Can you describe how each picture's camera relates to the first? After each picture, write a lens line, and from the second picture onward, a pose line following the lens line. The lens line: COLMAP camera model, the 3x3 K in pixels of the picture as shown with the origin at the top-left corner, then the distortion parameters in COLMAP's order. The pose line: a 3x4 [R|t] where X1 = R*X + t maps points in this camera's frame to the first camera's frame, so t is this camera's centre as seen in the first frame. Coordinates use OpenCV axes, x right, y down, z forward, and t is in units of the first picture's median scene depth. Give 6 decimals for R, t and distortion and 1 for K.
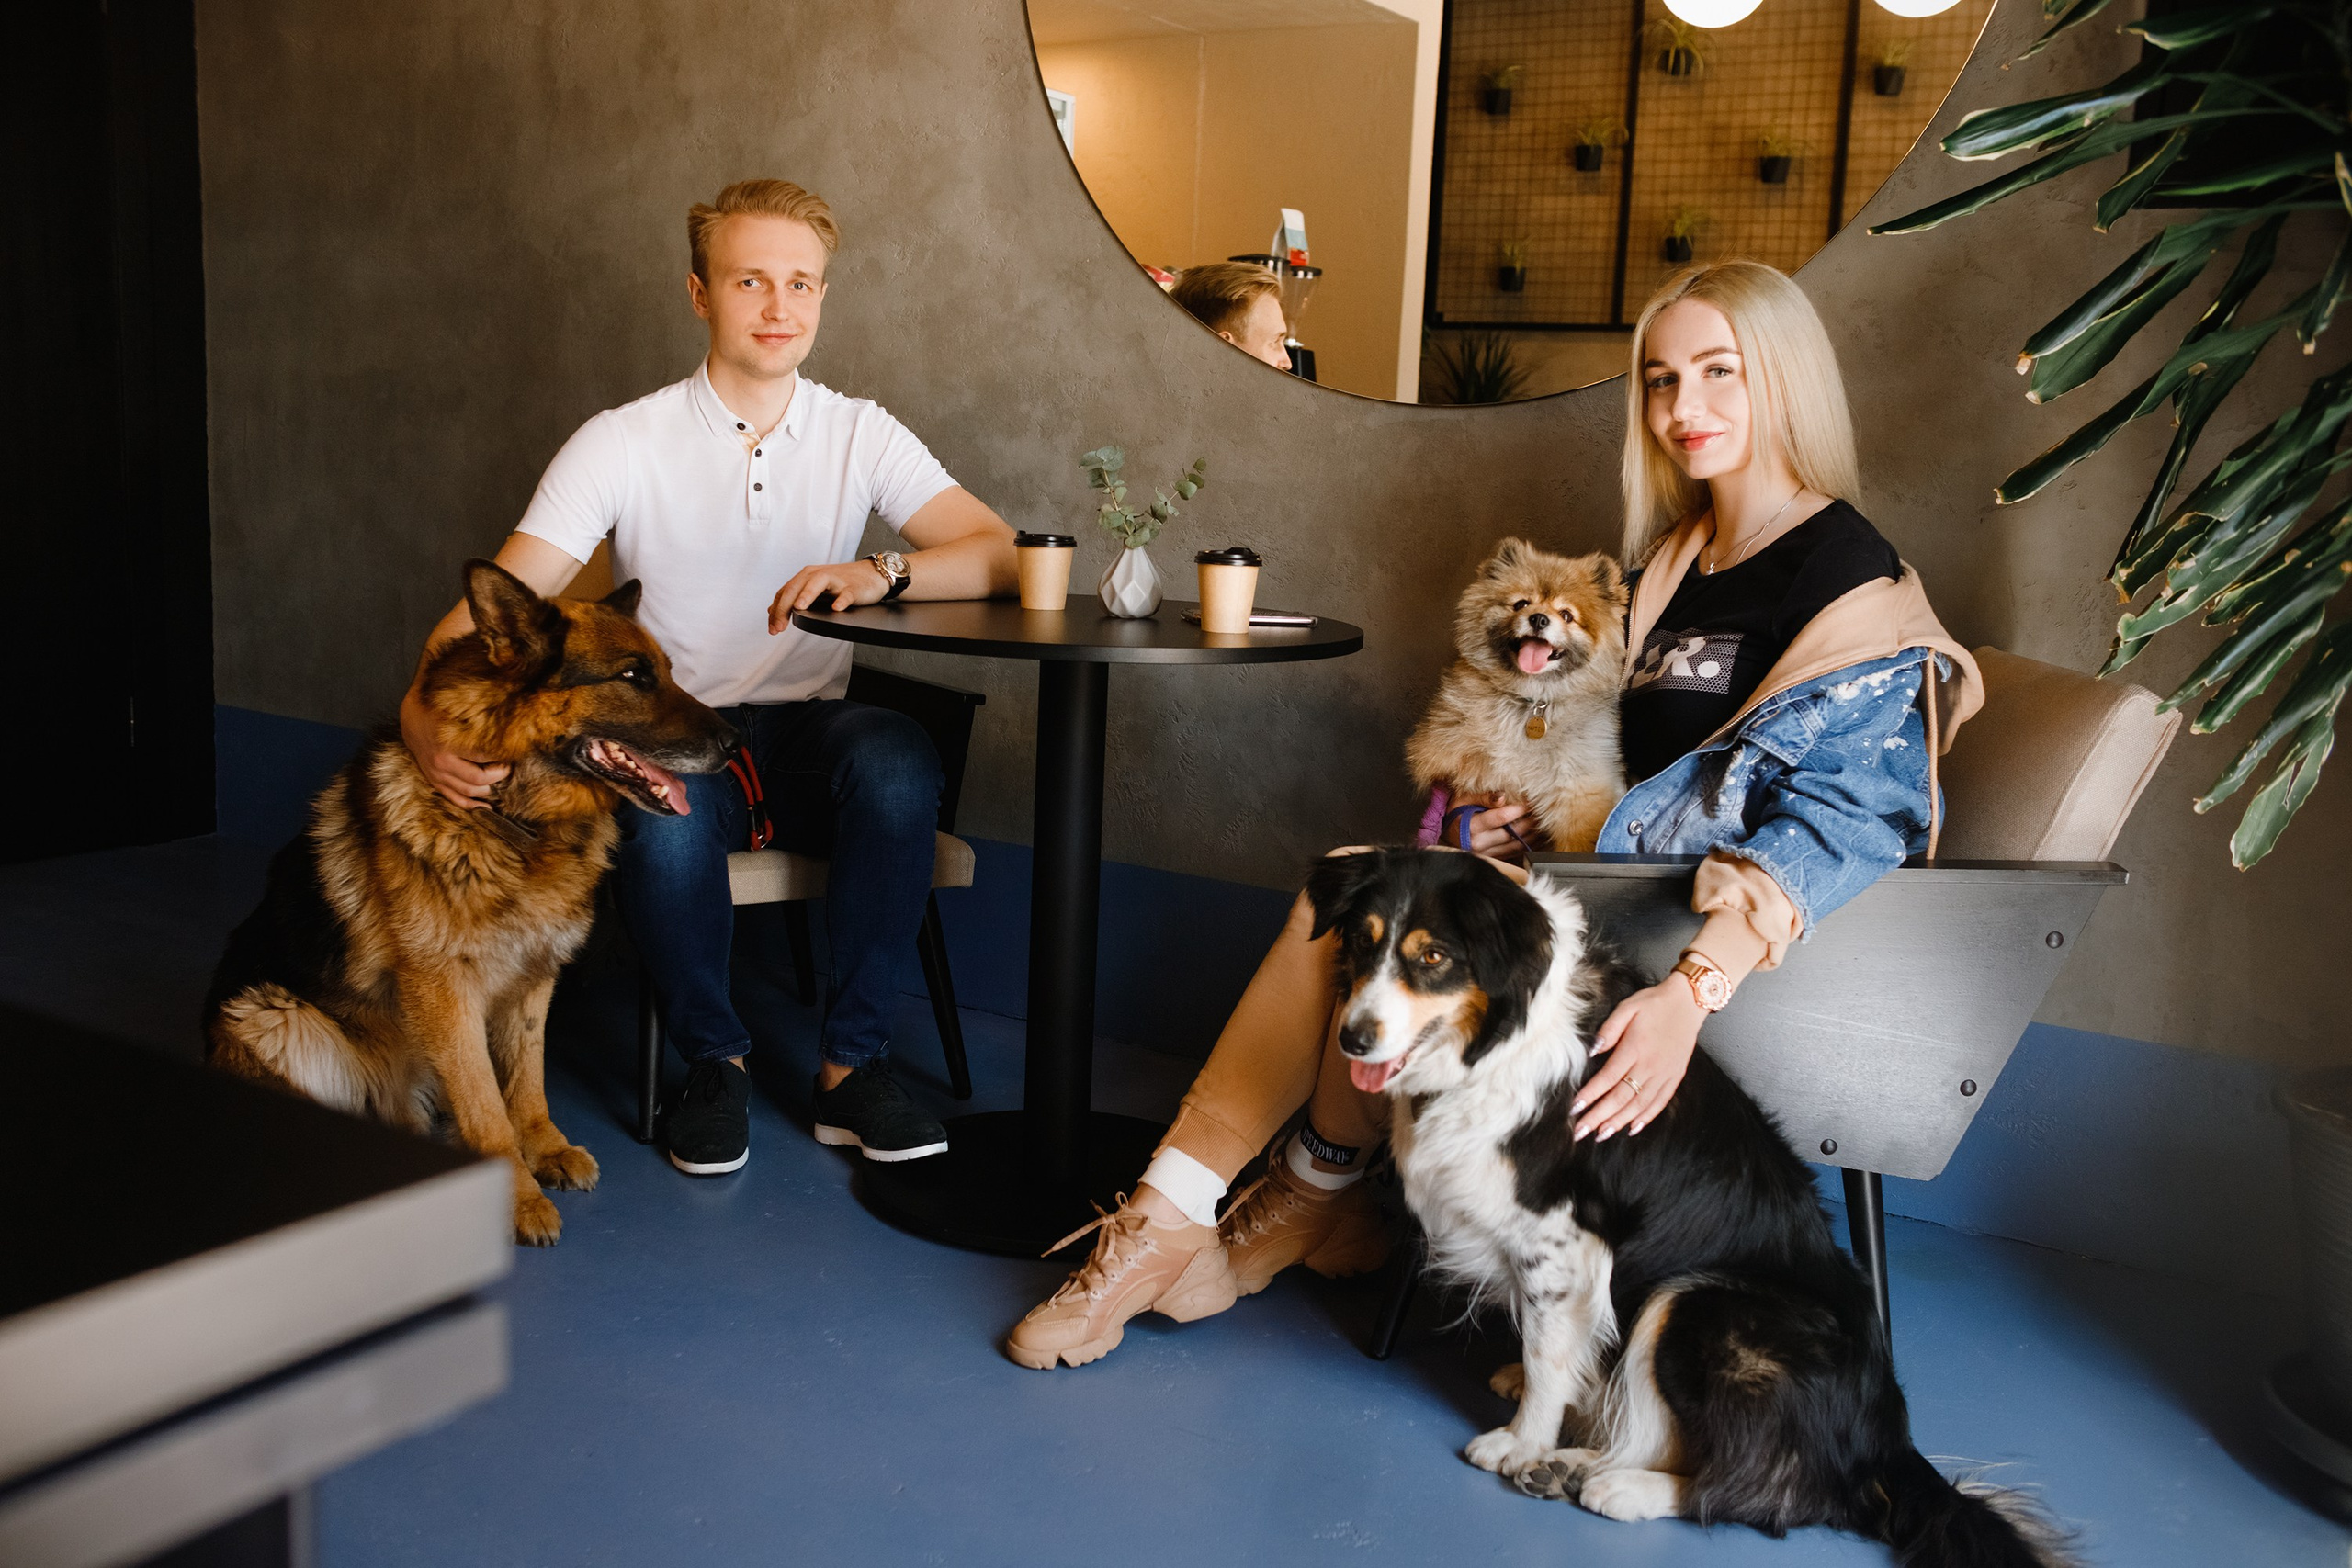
lens RADIAL K [[2199.4, 0, 1176.6], [0, 2199.4, 767.2], [0, 0, 1]] dist [-0.030806, 0.000000]
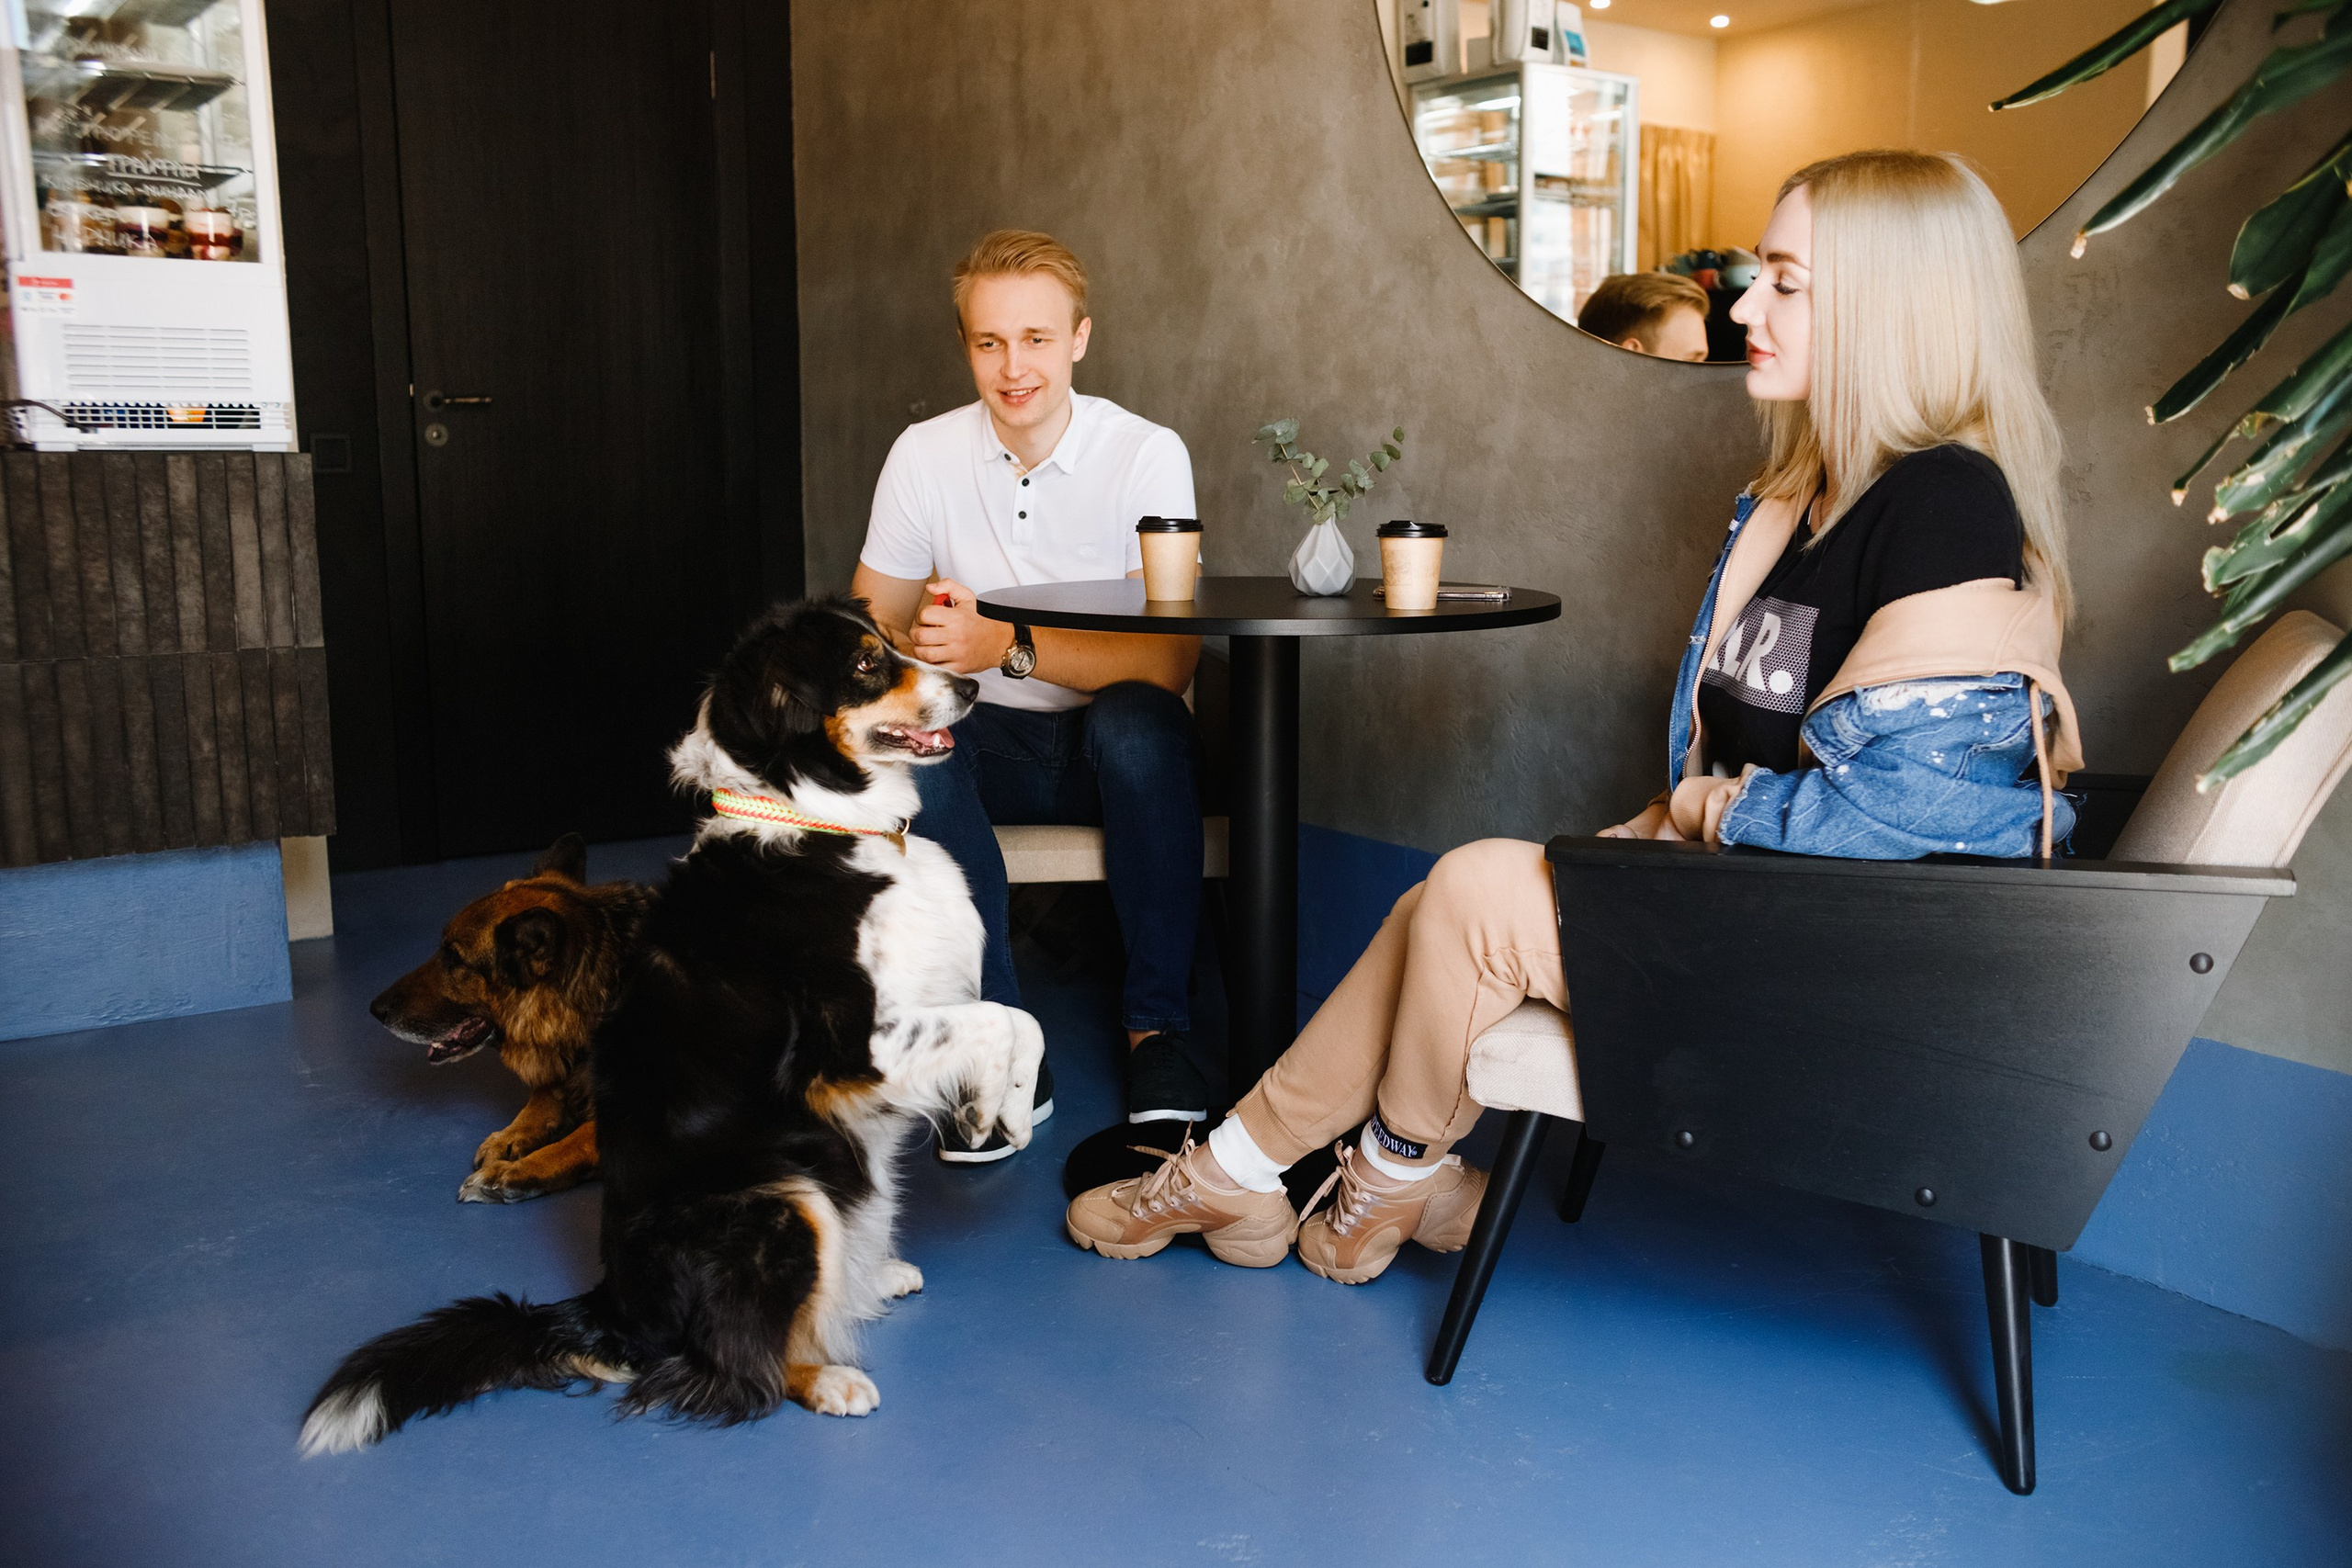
lens RADIAL K [[2199.4, 0, 1178.7], [0, 2199.4, 800.6], [0, 0, 1]] dist [-0.030806, 0.000000]
pose [[0.911330, 0.019995, -0.411191, 0.280334], [-0.020422, 0.999786, 0.003355, 0.017609], [0.411170, 0.005340, 0.911543, 0.080947]]
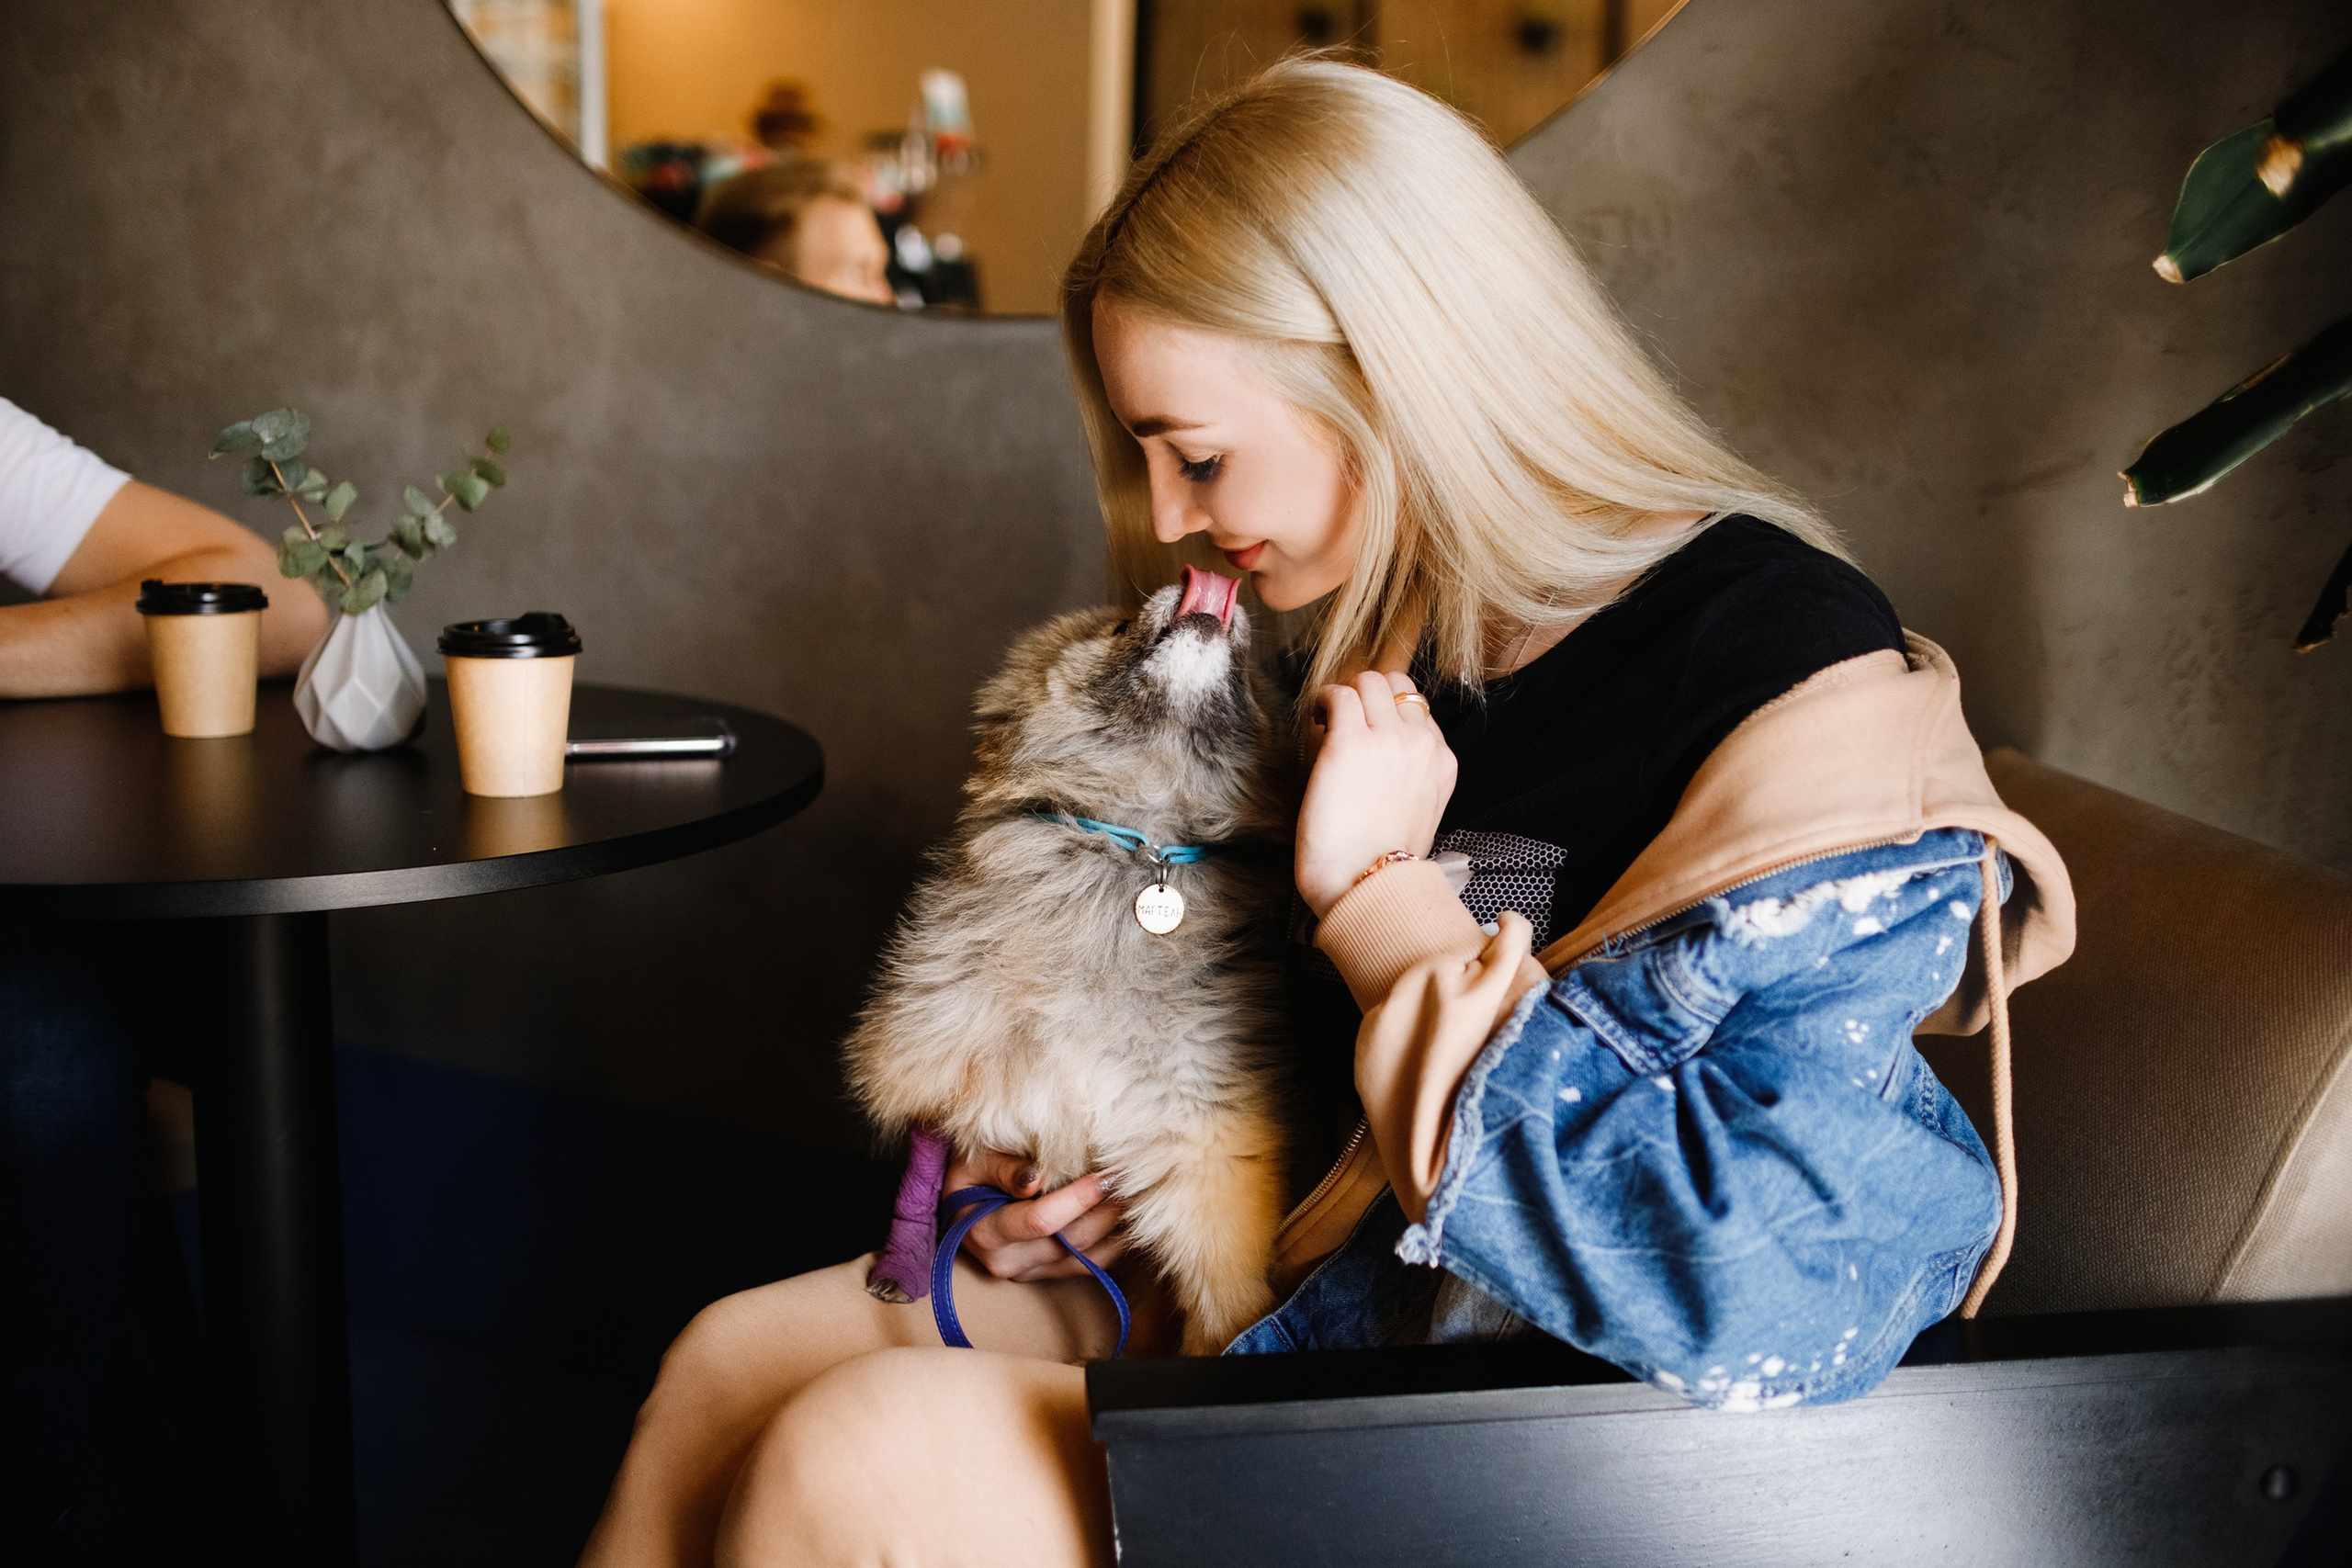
lens RADIAL K [[2199.4, 0, 1163.3], [0, 2199.4, 776.9], [0, 0, 1]] dist [-0.030806, 0.000000]
pose [[0.994553, -0.036867, 0.097490, 0.097787], [0.033238, 0.998702, 0.038595, -0.065353], [-0.098786, -0.035145, 0.994488, 0.420559]]
